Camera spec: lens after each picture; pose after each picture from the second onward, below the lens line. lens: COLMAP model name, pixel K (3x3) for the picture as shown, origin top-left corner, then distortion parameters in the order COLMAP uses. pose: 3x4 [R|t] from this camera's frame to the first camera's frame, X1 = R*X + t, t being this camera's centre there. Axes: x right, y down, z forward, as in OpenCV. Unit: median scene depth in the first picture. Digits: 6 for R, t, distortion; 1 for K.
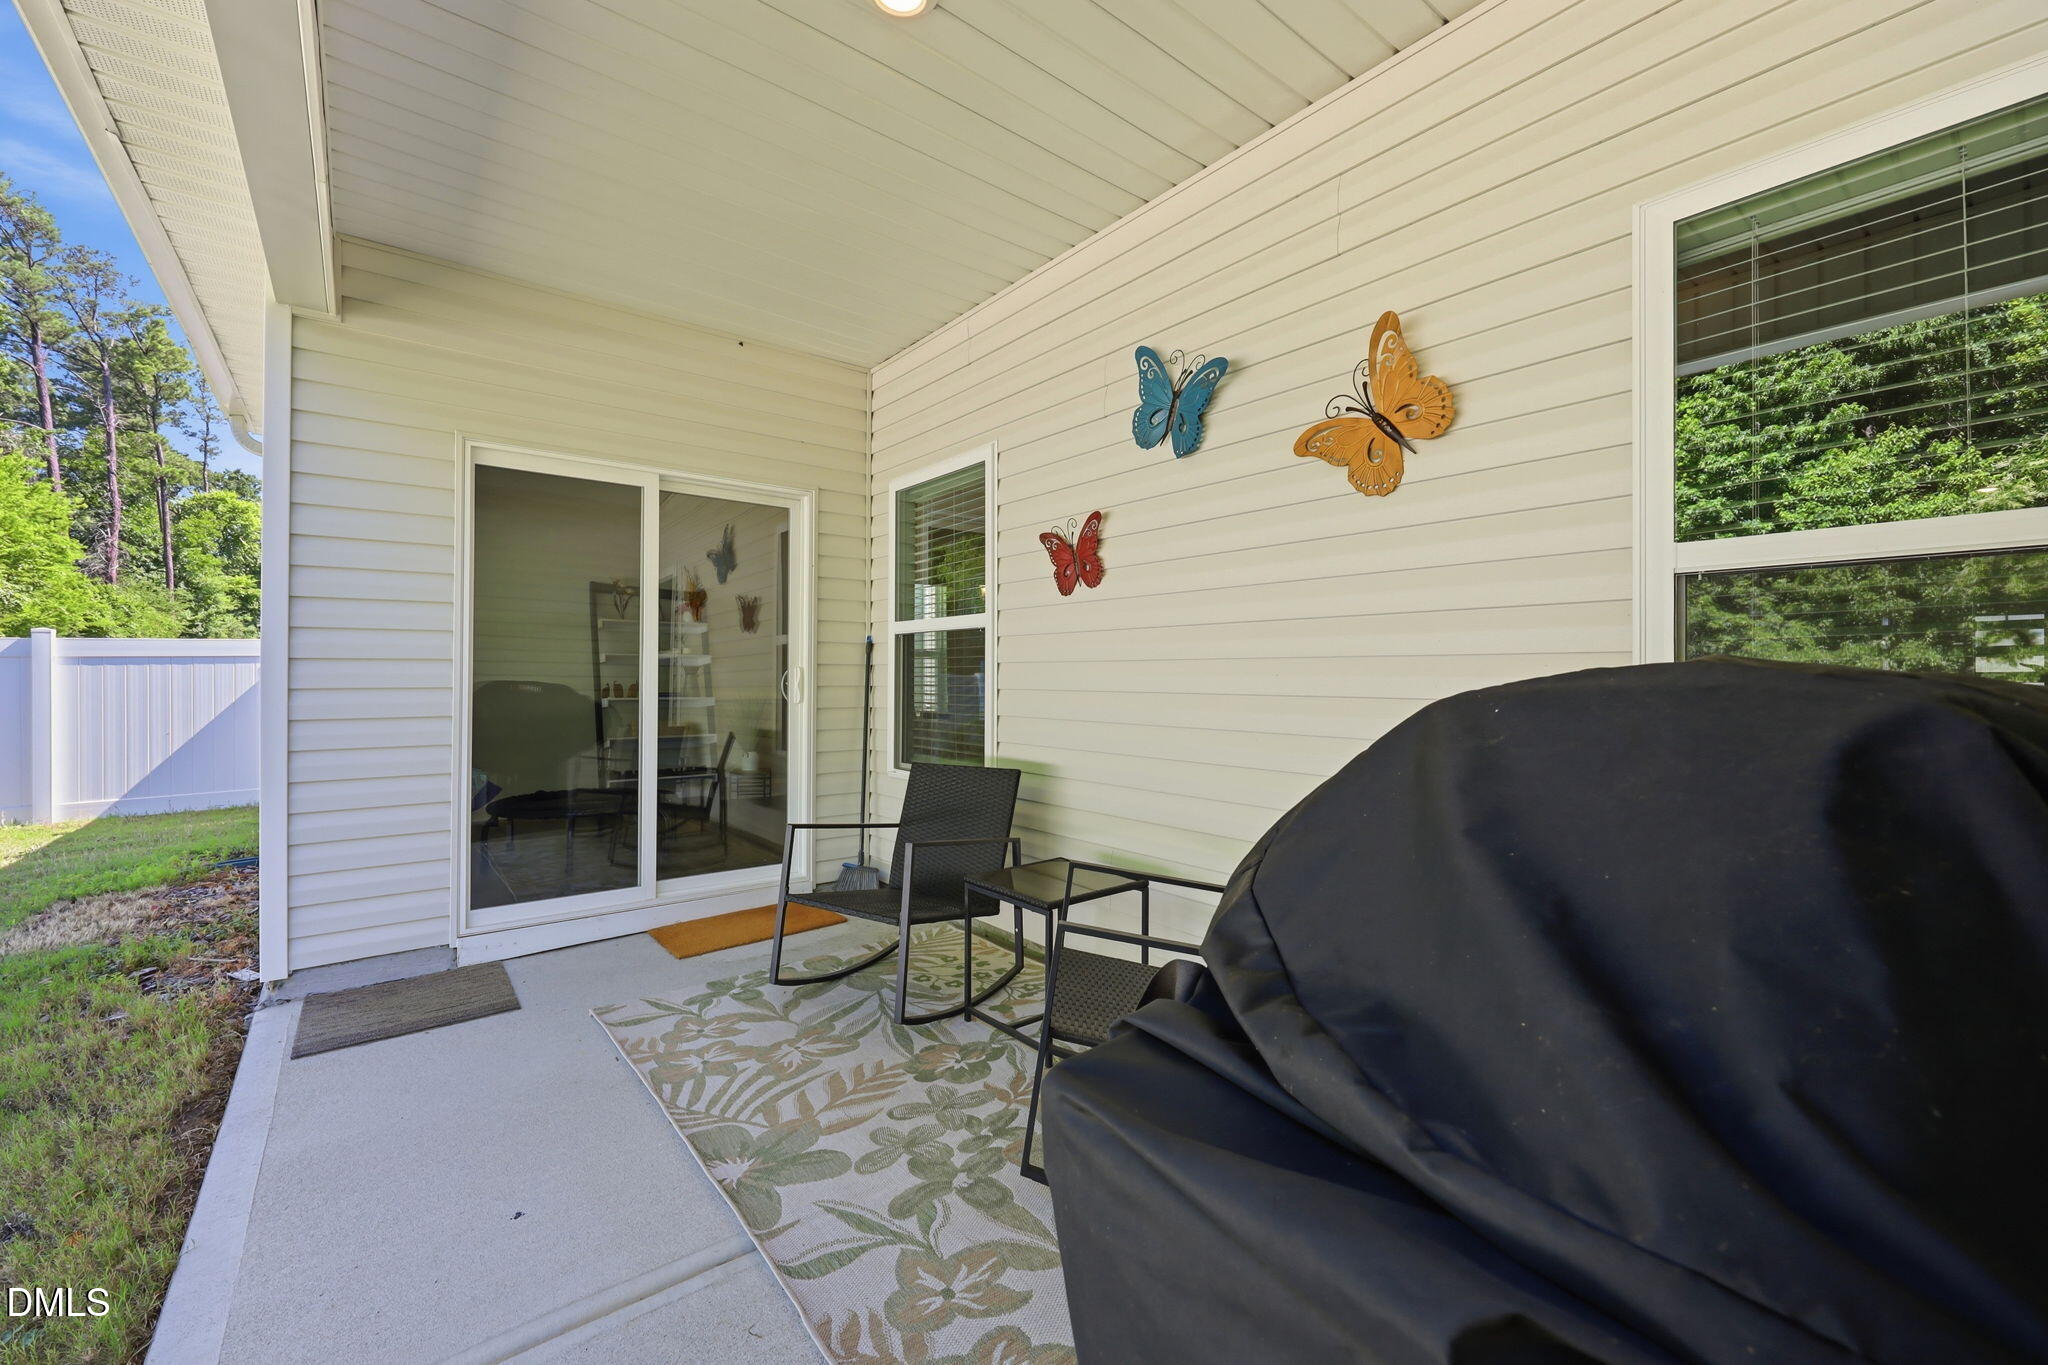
lens RADIAL K [[838.9, 0, 1024.1], [0, 838.9, 678.3], [0, 0, 1]] dist [-0.006735, 0.001187]
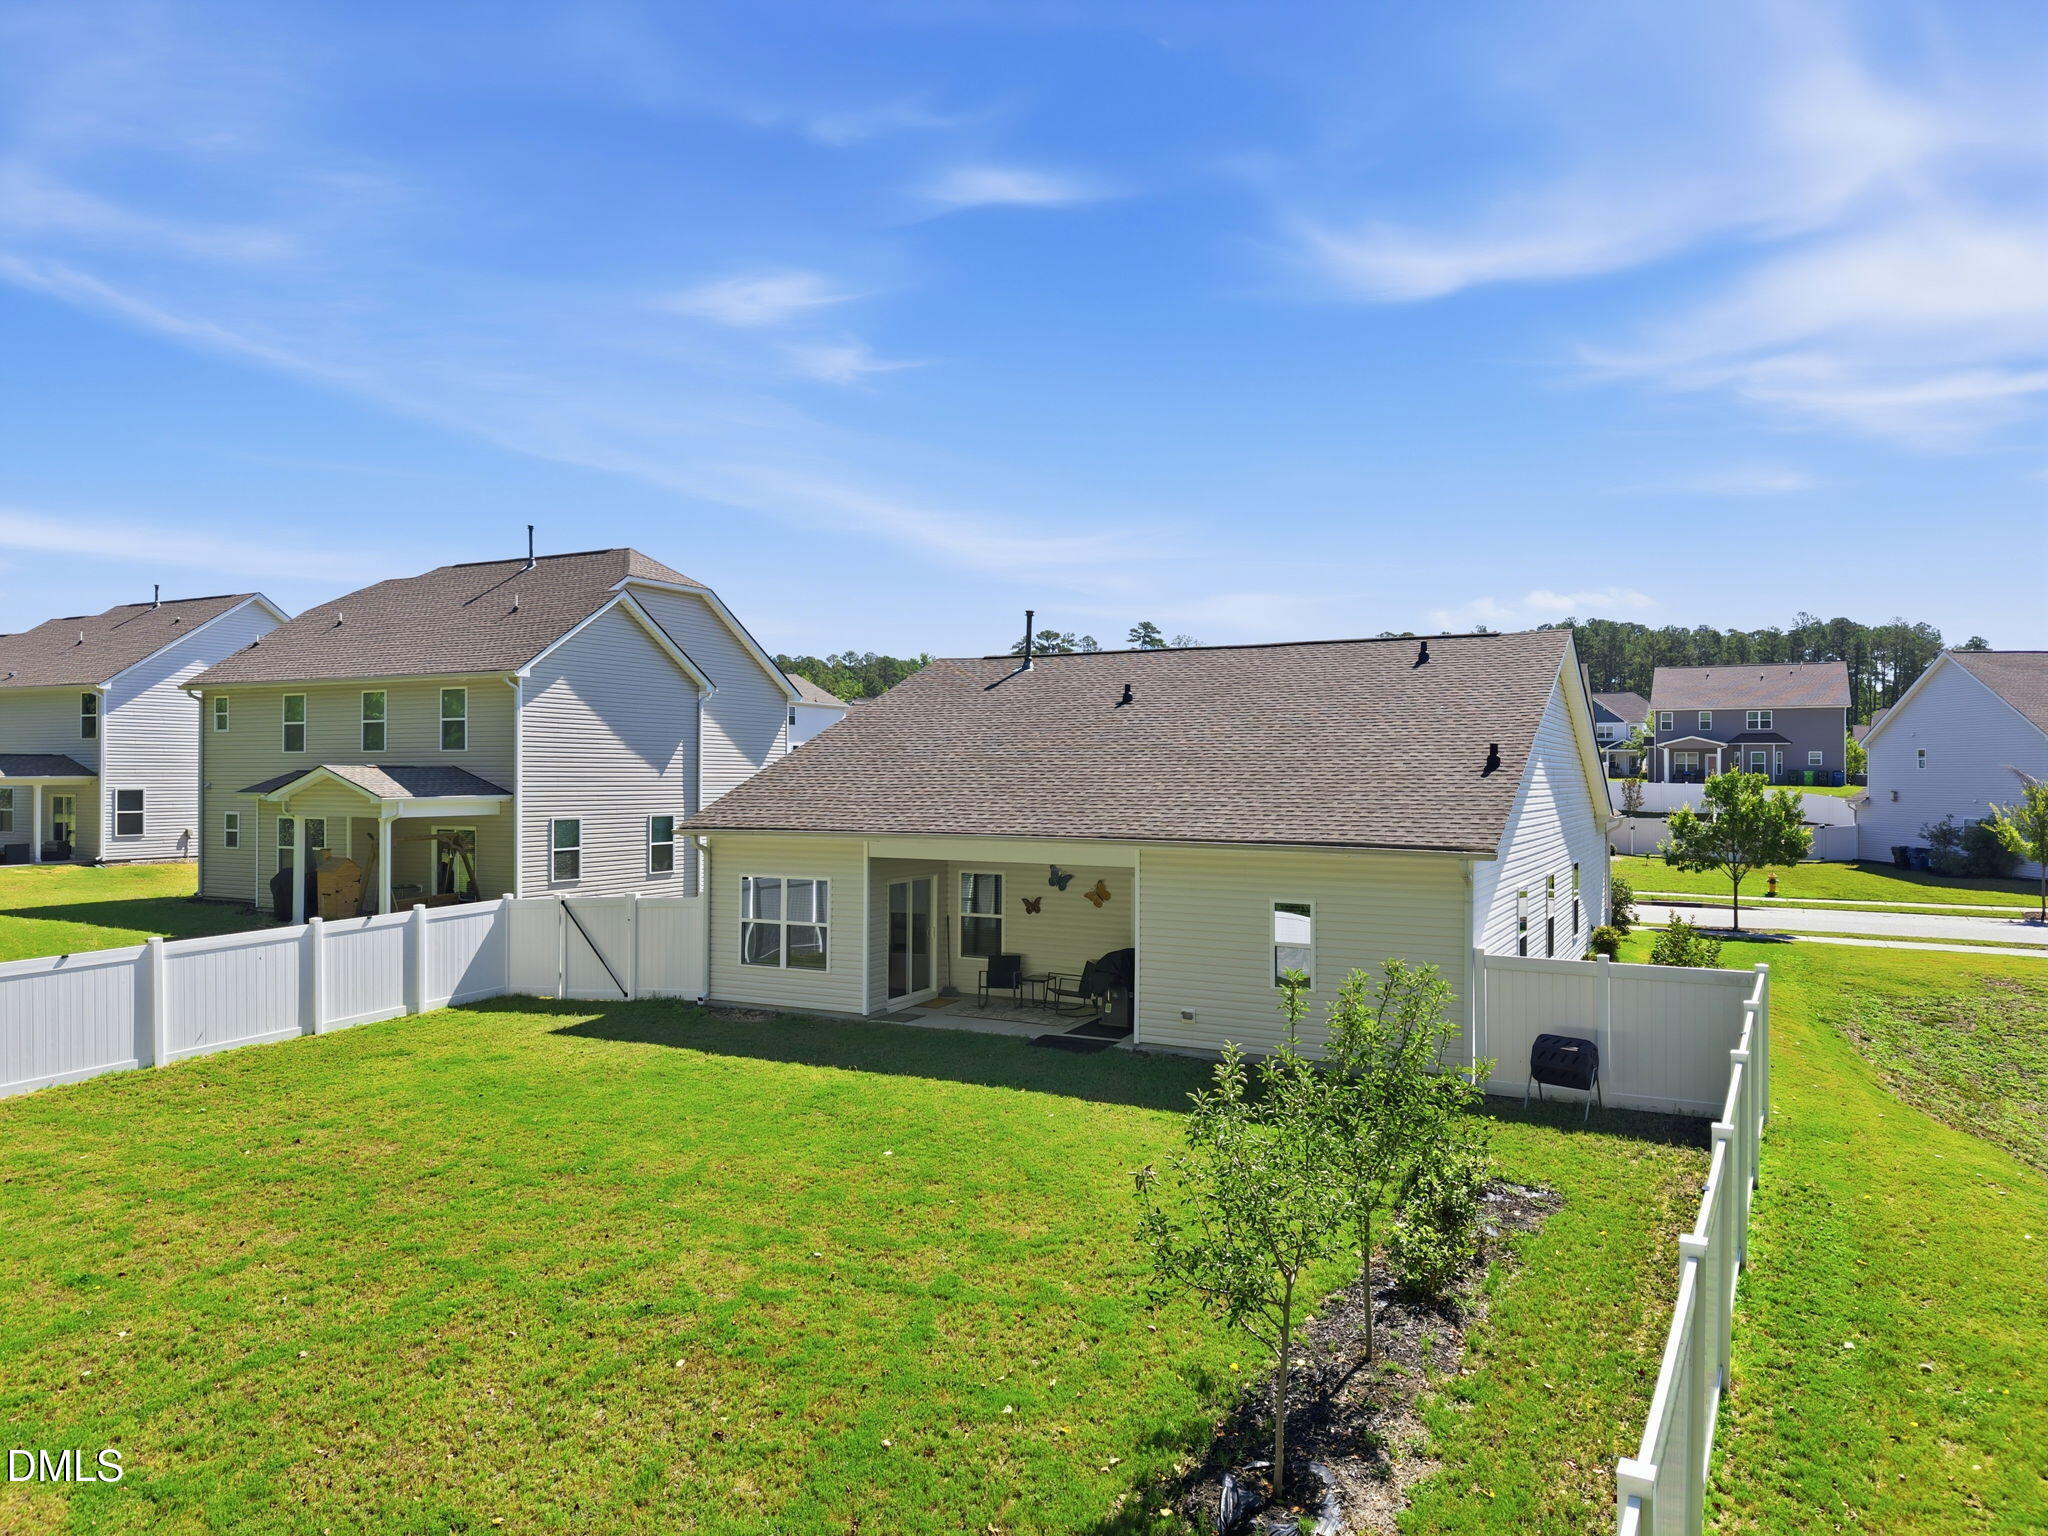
lens RADIAL K [[1384.0, 0, 1021.9], [0, 1384.0, 769.6], [0, 0, 1]] dist [0.025734, -0.026096]
pose [[0.928998, 0.007642, 0.370007, -2.878564], [-0.006557, 0.999970, -0.004190, -0.890708], [-0.370028, 0.001466, 0.929019, -6.132712]]
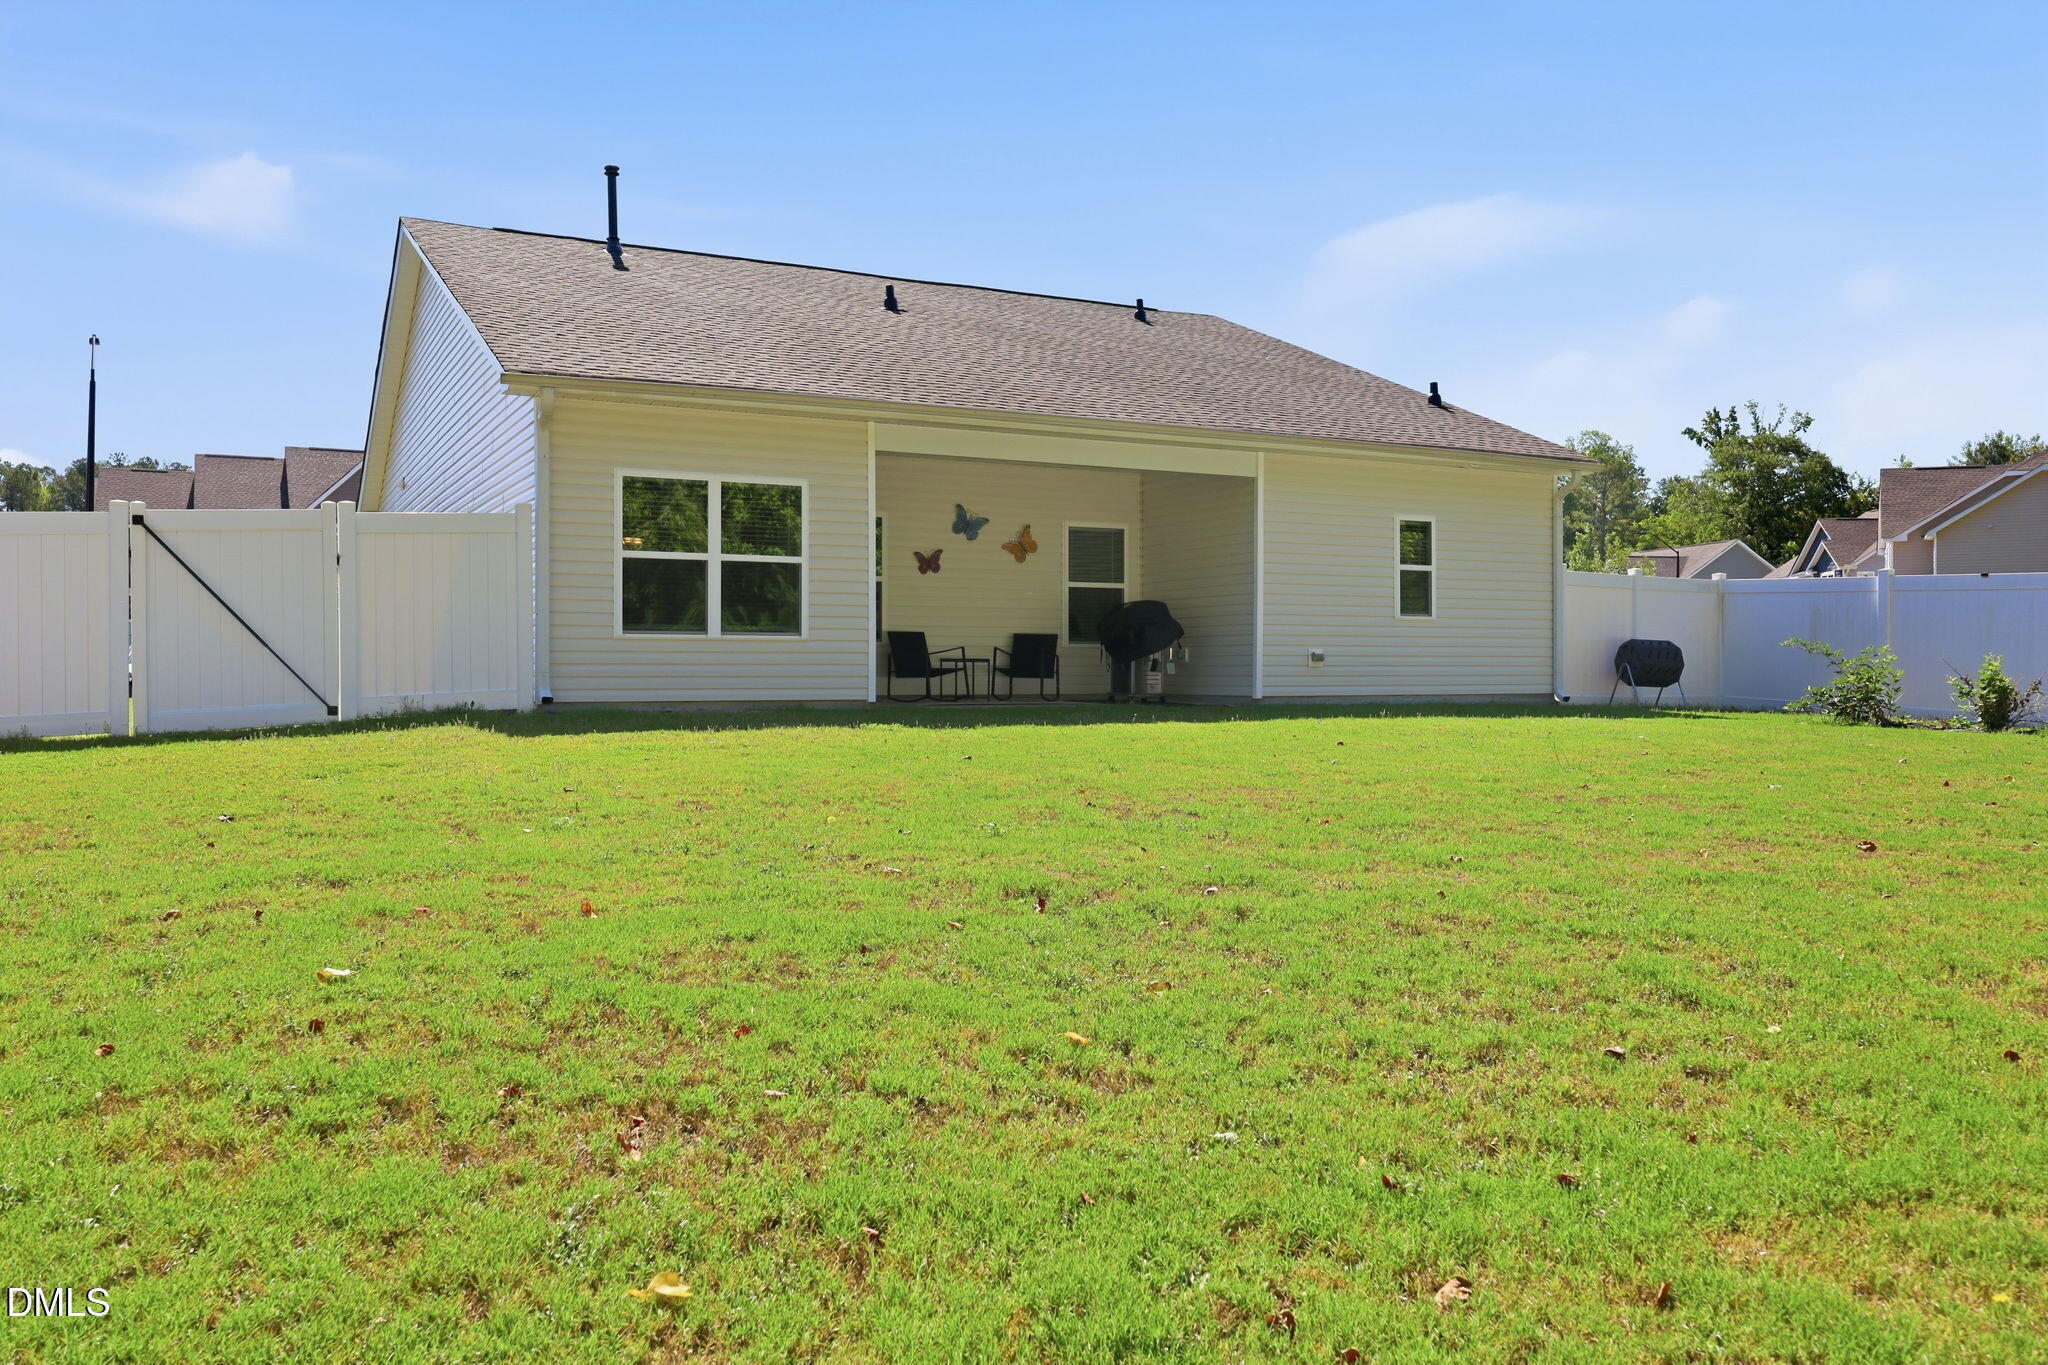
lens RADIAL K [[1594.2, 0, 1028.6], [0, 1594.2, 684.2], [0, 0, 1]] dist [-0.008099, -0.002756]
pose [[0.217935, 0.000793, 0.975963, -5.993625], [0.000383, 1.000000, -0.000898, 0.331378], [-0.975963, 0.000570, 0.217935, -0.670489]]
